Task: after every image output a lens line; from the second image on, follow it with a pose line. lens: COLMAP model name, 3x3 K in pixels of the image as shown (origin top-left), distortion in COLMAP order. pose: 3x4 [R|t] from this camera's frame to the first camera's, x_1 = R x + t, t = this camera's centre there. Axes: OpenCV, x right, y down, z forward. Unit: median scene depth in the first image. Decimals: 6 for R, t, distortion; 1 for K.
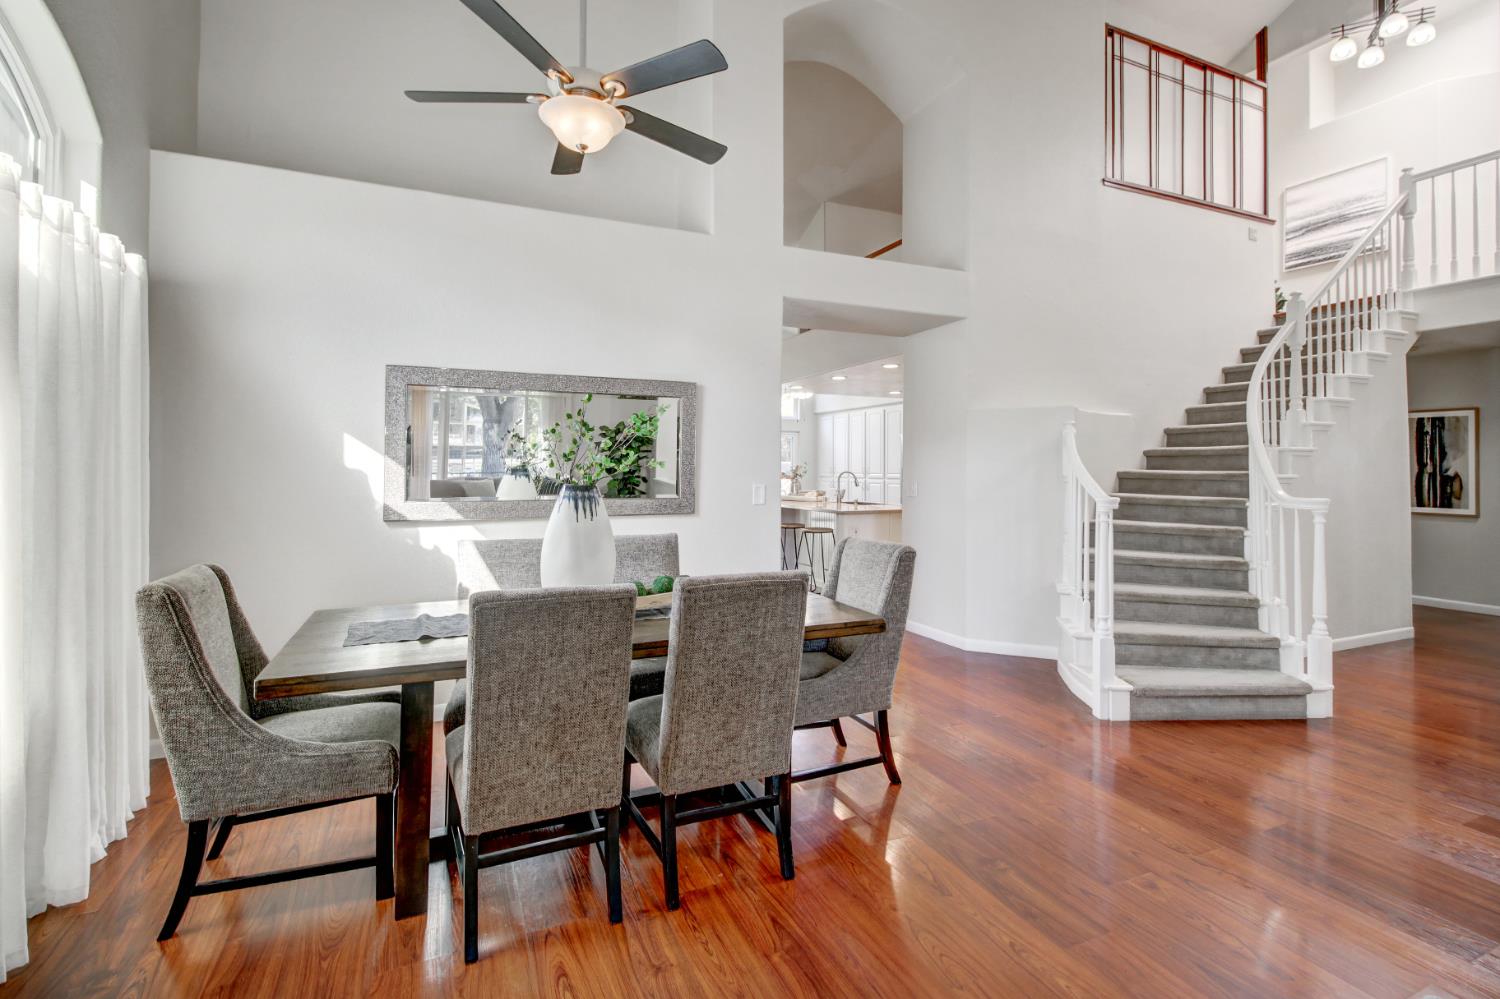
lens RADIAL K [[690.3, 0, 763.8], [0, 690.3, 458.4], [0, 0, 1]] dist [0.019094, -0.010171]
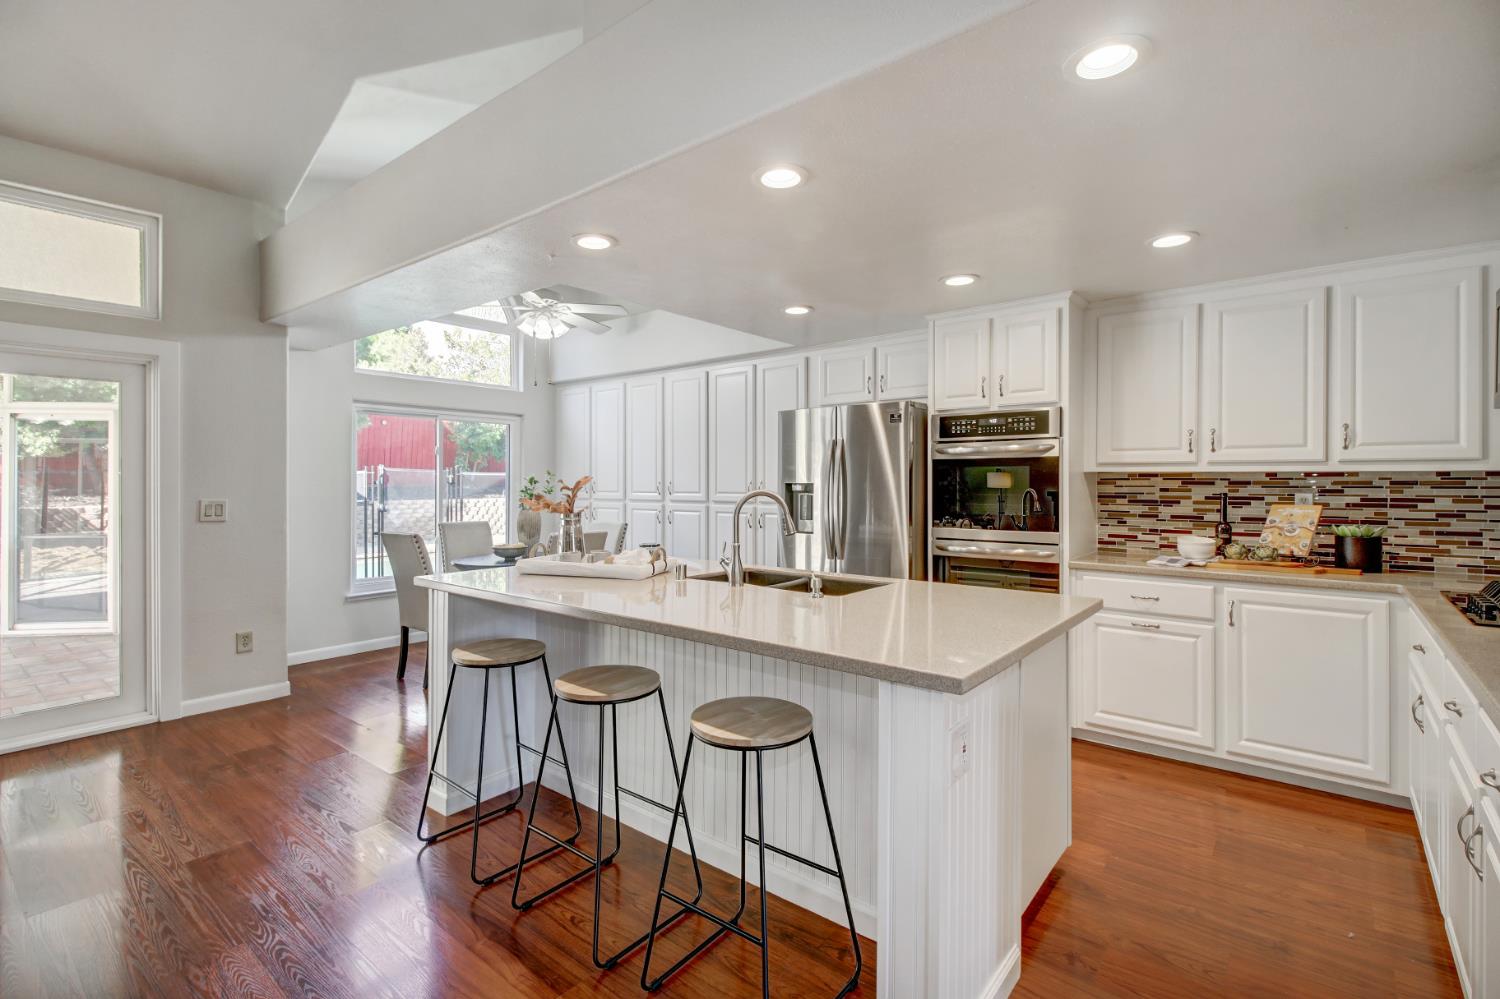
lens RADIAL K [[690.3, 0, 751.9], [0, 690.3, 479.6], [0, 0, 1]] dist [0.019094, -0.010171]
pose [[0.902258, 0.009385, 0.431095, -0.052607], [-0.013083, 0.999899, 0.005613, 0.018757], [-0.430999, -0.010705, 0.902289, 1.216689]]
